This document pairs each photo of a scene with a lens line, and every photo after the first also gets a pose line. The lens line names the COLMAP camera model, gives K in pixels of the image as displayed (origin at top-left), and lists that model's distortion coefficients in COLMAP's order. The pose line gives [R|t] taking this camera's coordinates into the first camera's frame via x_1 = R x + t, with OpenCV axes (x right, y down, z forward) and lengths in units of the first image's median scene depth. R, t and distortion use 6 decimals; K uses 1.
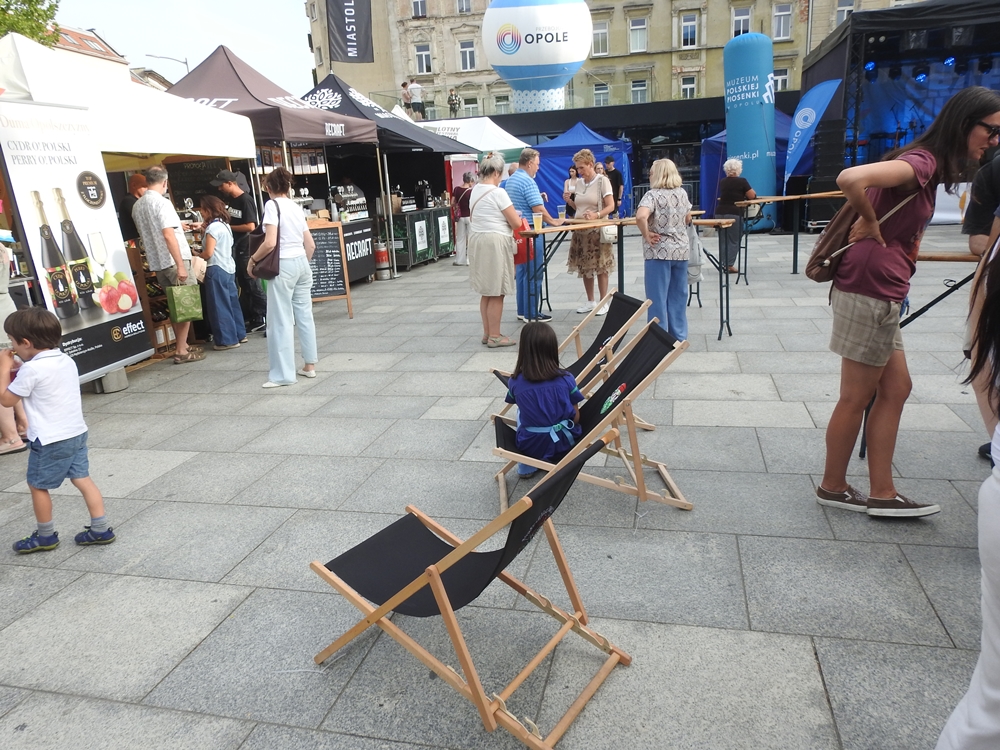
lens RADIAL K [[707.0, 0, 501.5], [0, 707.0, 374.3], [0, 0, 1]] dist [-0.006088, 0.003000]
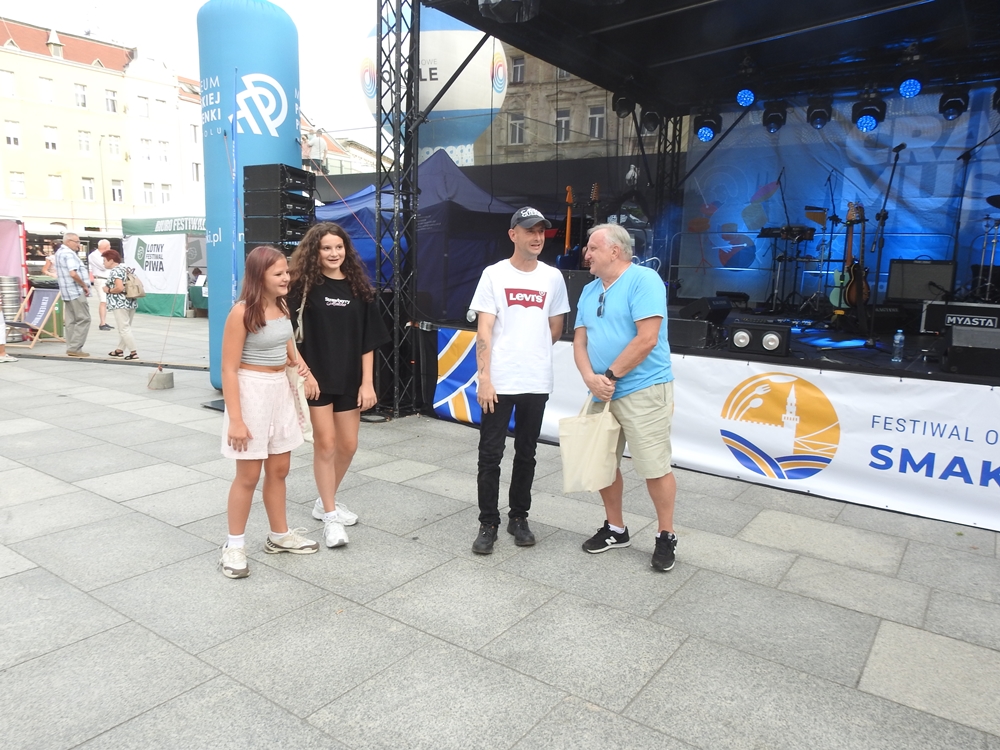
lens RADIAL K [[707.0, 0, 500.5], [0, 707.0, 376.7], [0, 0, 1]] dist [-0.006088, 0.003000]
pose [[0.930216, 0.140474, -0.339065, 0.225836], [-0.175141, 0.981777, -0.073747, -0.066082], [0.322526, 0.127985, 0.937868, 0.192013]]
